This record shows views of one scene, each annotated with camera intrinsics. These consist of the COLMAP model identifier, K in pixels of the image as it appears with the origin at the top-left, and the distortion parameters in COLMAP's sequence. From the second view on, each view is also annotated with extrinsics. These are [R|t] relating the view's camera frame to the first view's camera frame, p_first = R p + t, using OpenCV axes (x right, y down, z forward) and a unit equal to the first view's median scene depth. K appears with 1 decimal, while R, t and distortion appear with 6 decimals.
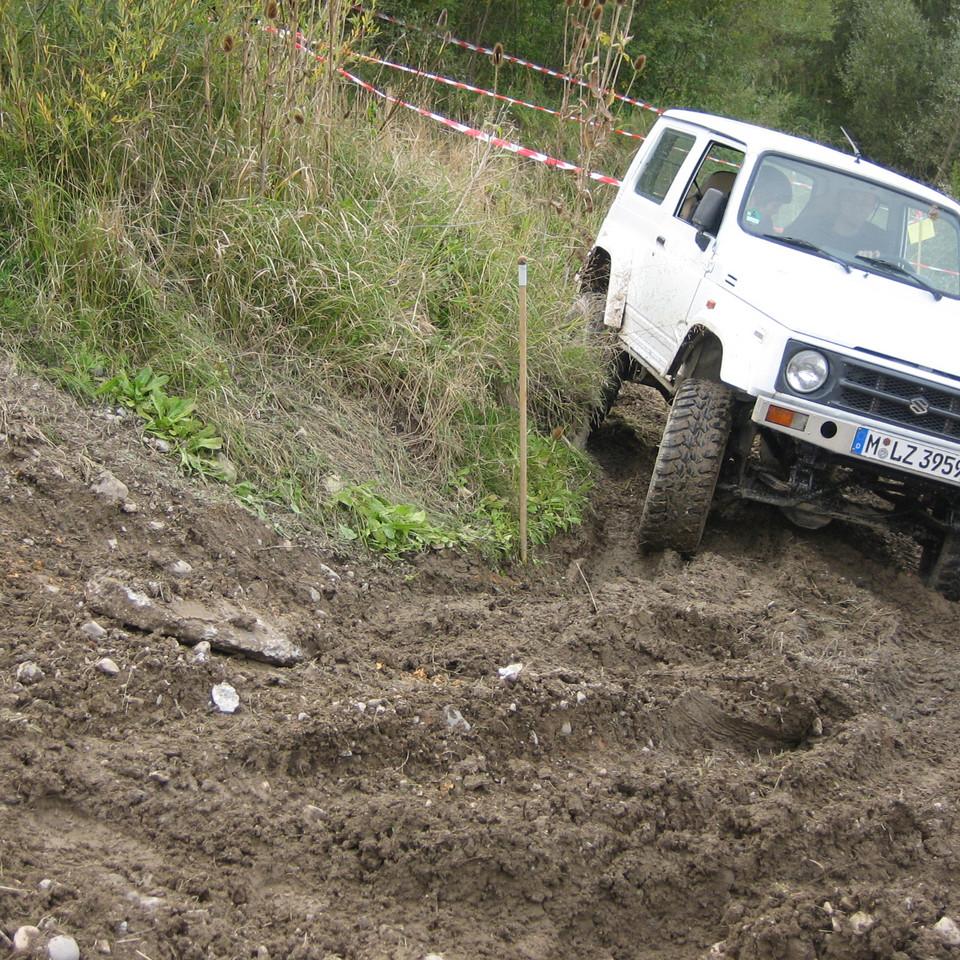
lens RADIAL K [[1636.8, 0, 479.5], [0, 1636.8, 462.1], [0, 0, 1]] dist [-0.092610, -0.257622]
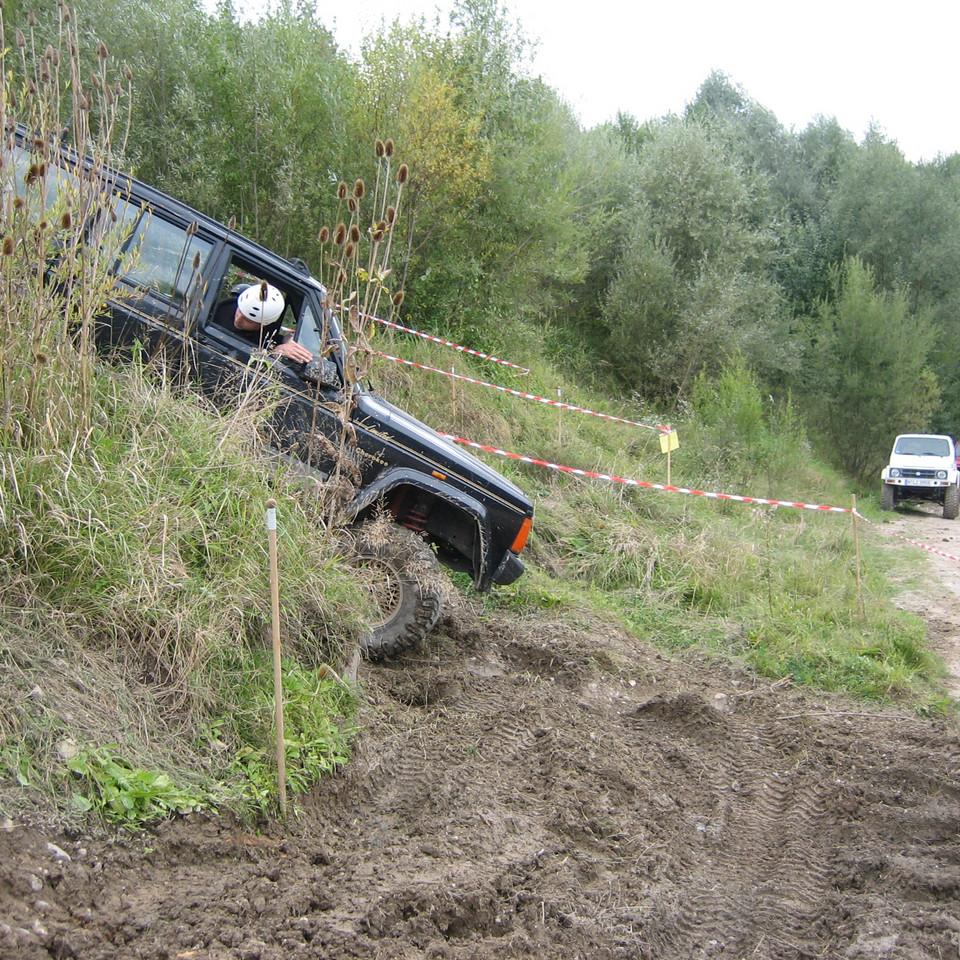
lens RADIAL K [[1342.3, 0, 478.6], [0, 1342.3, 465.8], [0, 0, 1]] dist [-0.145717, 0.193963]
pose [[0.992185, -0.012226, 0.124176, 0.047886], [0.026726, 0.992914, -0.115788, -0.050263], [-0.121881, 0.118202, 0.985481, 0.205774]]
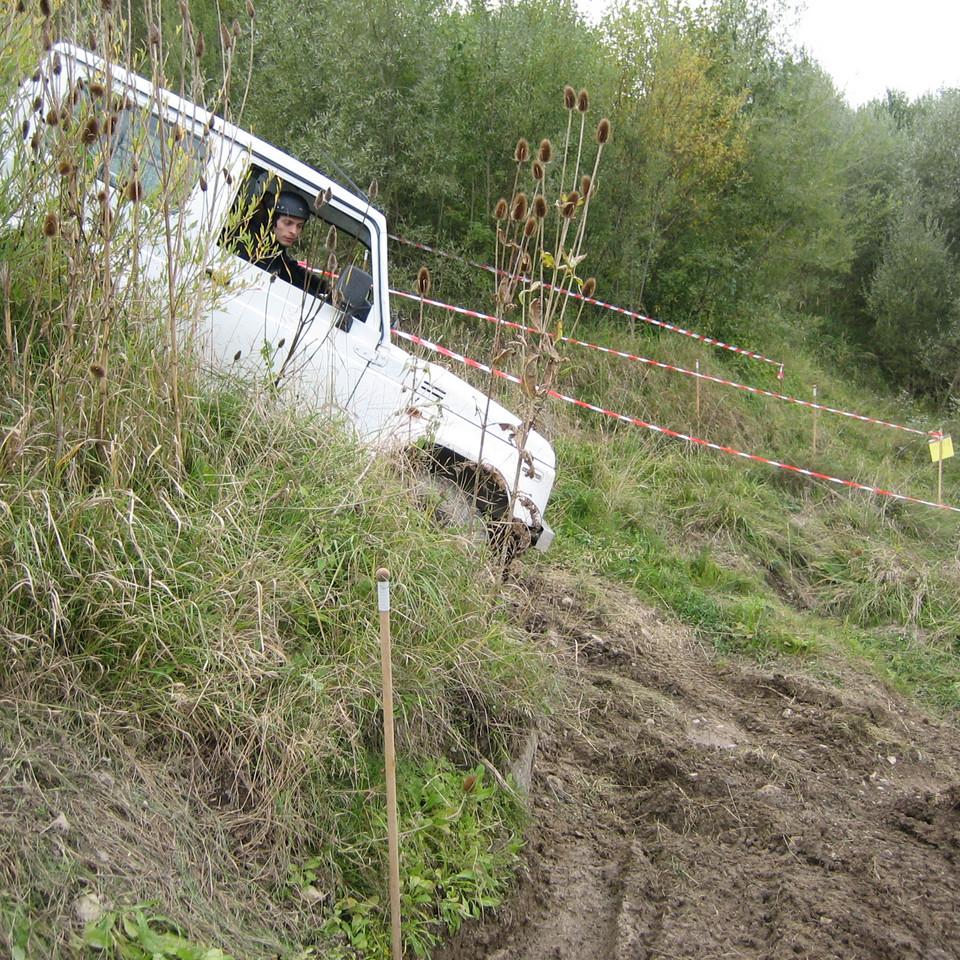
lens RADIAL K [[1342.3, 0, 478.6], [0, 1342.3, 465.8], [0, 0, 1]] dist [-0.145717, 0.193963]
pose [[0.997725, 0.002149, -0.067384, 0.102538], [-0.009476, 0.994040, -0.108606, -0.105797], [0.066749, 0.108997, 0.991798, 0.426485]]
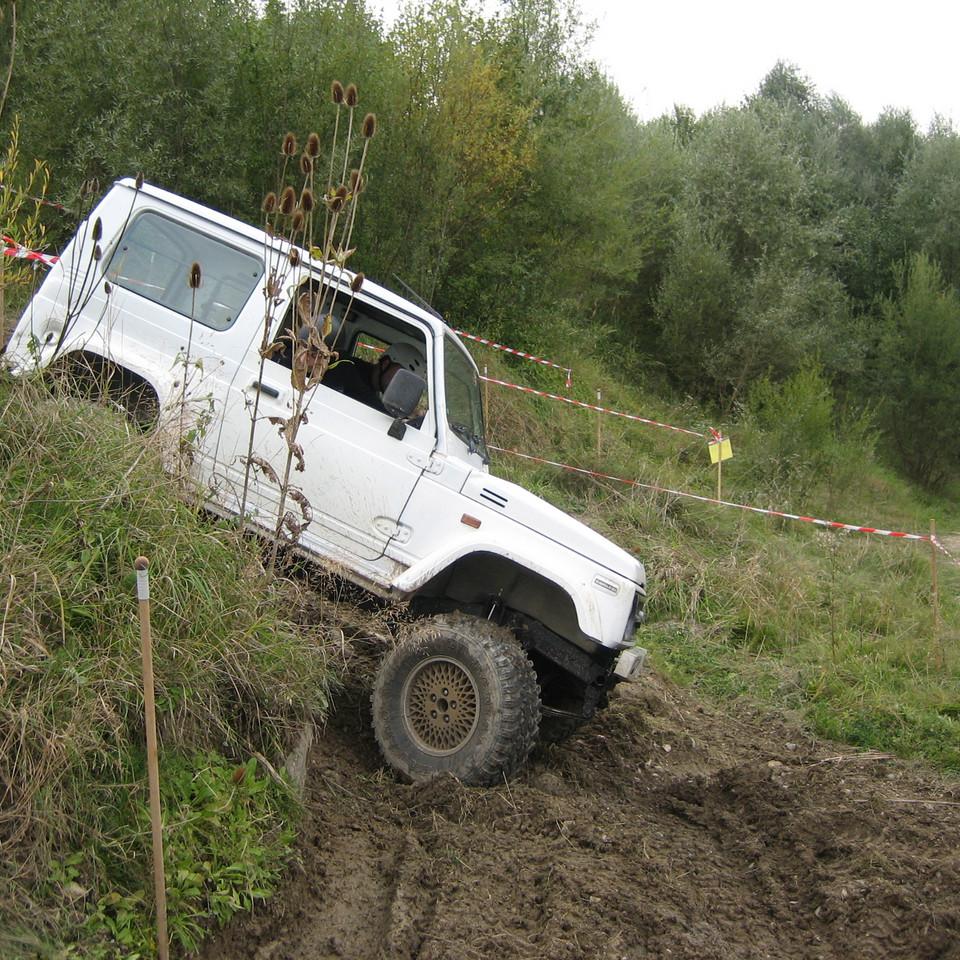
lens RADIAL K [[1342.3, 0, 478.6], [0, 1342.3, 465.8], [0, 0, 1]] dist [-0.145717, 0.193963]
pose [[0.996589, -0.004248, 0.082418, 0.118808], [0.013754, 0.993257, -0.115118, -0.095697], [-0.081373, 0.115859, 0.989927, 0.420879]]
